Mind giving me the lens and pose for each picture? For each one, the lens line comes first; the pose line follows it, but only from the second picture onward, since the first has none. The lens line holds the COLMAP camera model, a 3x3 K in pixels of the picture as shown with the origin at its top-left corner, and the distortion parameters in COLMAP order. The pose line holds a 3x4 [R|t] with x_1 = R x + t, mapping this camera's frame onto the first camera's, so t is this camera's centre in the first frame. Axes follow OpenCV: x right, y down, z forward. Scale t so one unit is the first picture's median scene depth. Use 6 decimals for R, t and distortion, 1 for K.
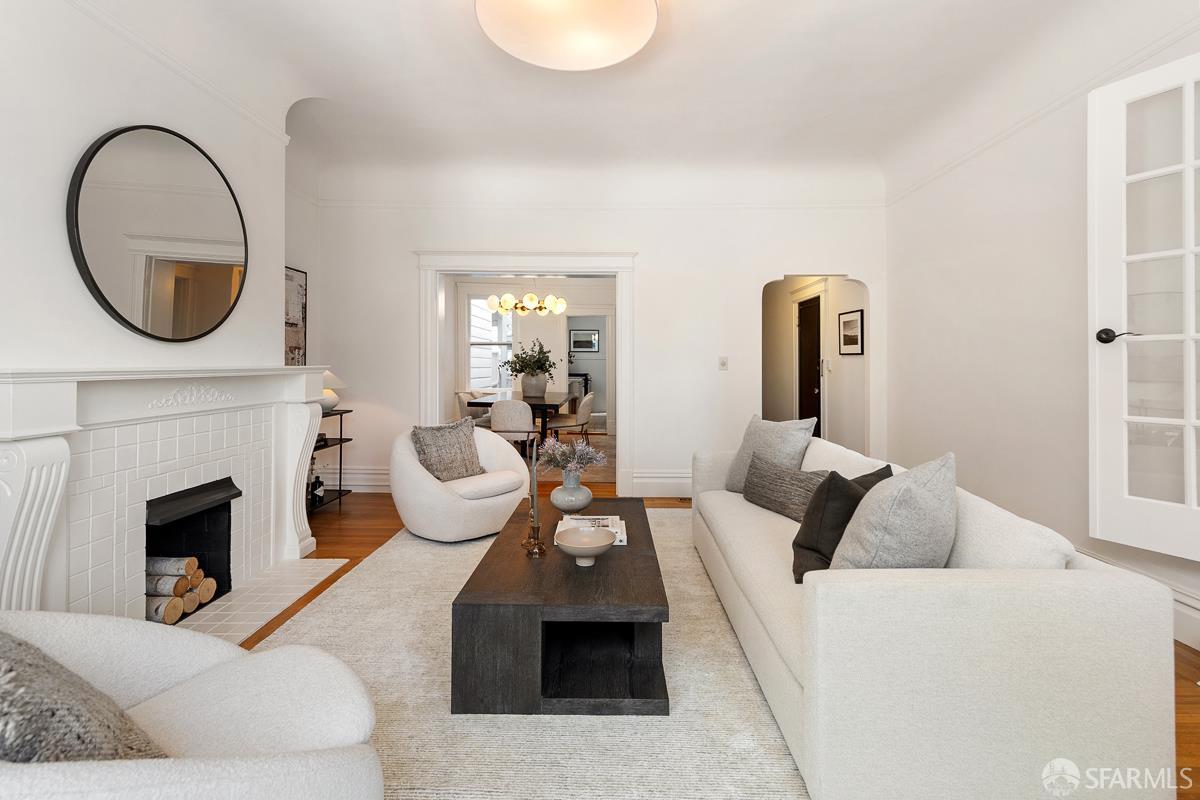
lens RADIAL K [[539.2, 0, 603.5], [0, 539.2, 366.6], [0, 0, 1]] dist [0.001720, -0.000076]
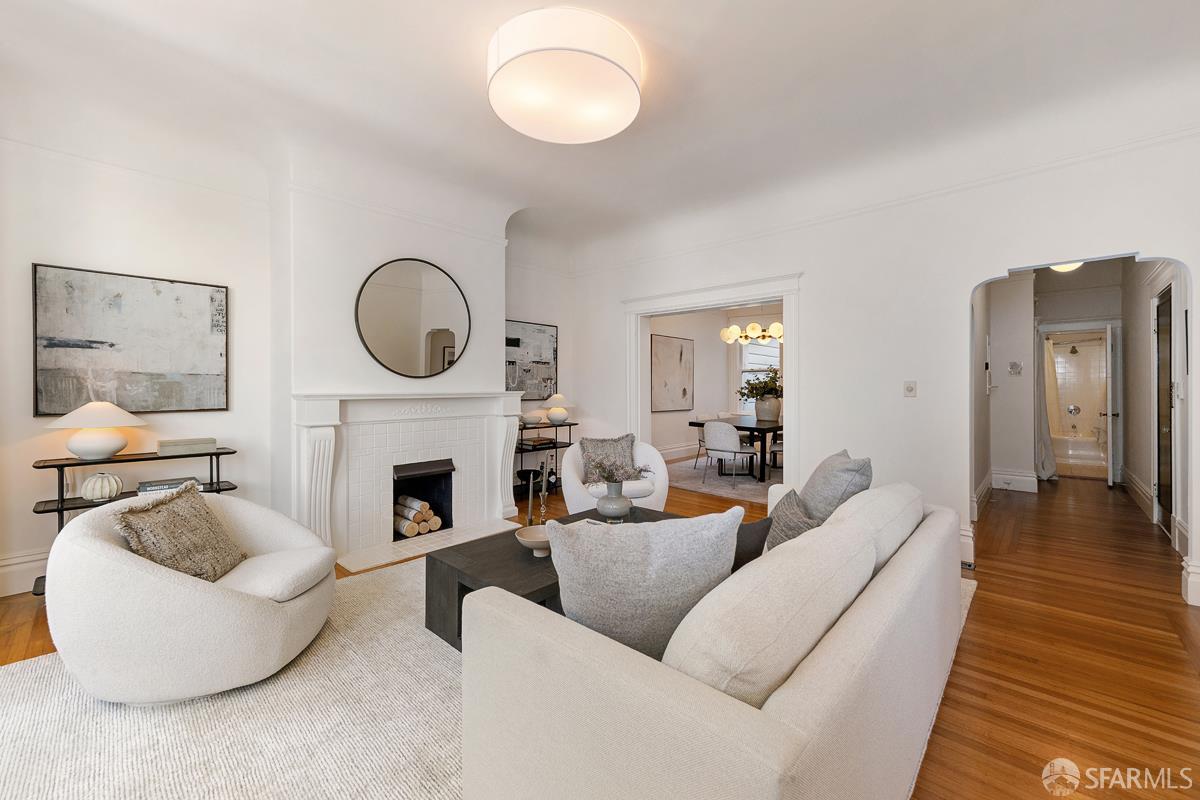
lens RADIAL K [[470.3, 0, 599.9], [0, 470.3, 390.4], [0, 0, 1]] dist [0.001963, 0.000229]
pose [[0.735303, 0.000038, -0.677738, 0.584800], [-0.000010, 1.000000, 0.000046, -0.004756], [0.677738, -0.000027, 0.735303, 0.233013]]
